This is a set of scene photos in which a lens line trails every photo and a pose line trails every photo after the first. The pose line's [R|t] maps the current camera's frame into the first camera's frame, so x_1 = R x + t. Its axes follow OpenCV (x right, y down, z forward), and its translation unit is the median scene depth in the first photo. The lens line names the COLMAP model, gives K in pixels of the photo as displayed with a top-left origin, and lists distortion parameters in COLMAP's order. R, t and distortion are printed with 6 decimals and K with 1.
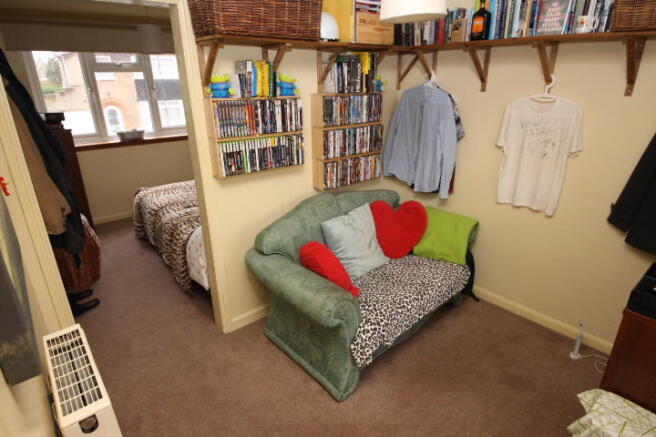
lens RADIAL K [[369.0, 0, 335.8], [0, 369.0, 220.4], [0, 0, 1]] dist [0.039270, -0.044285]
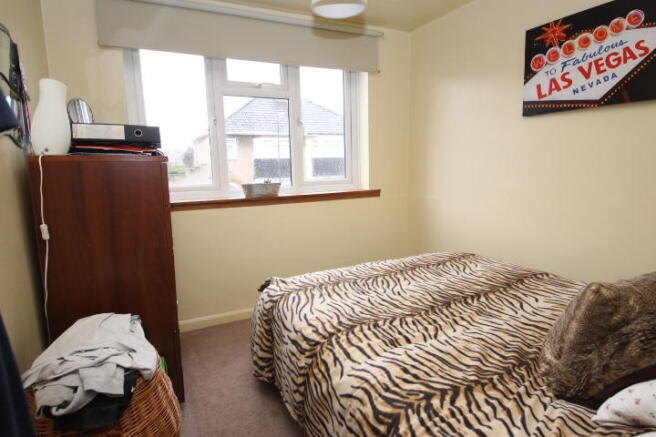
lens RADIAL K [[369.0, 0, 335.8], [0, 369.0, 220.4], [0, 0, 1]] dist [0.039270, -0.044285]
pose [[0.969903, 0.026312, -0.242065, -0.323288], [-0.076234, 0.976977, -0.199258, -0.070529], [0.231249, 0.211714, 0.949579, 0.521528]]
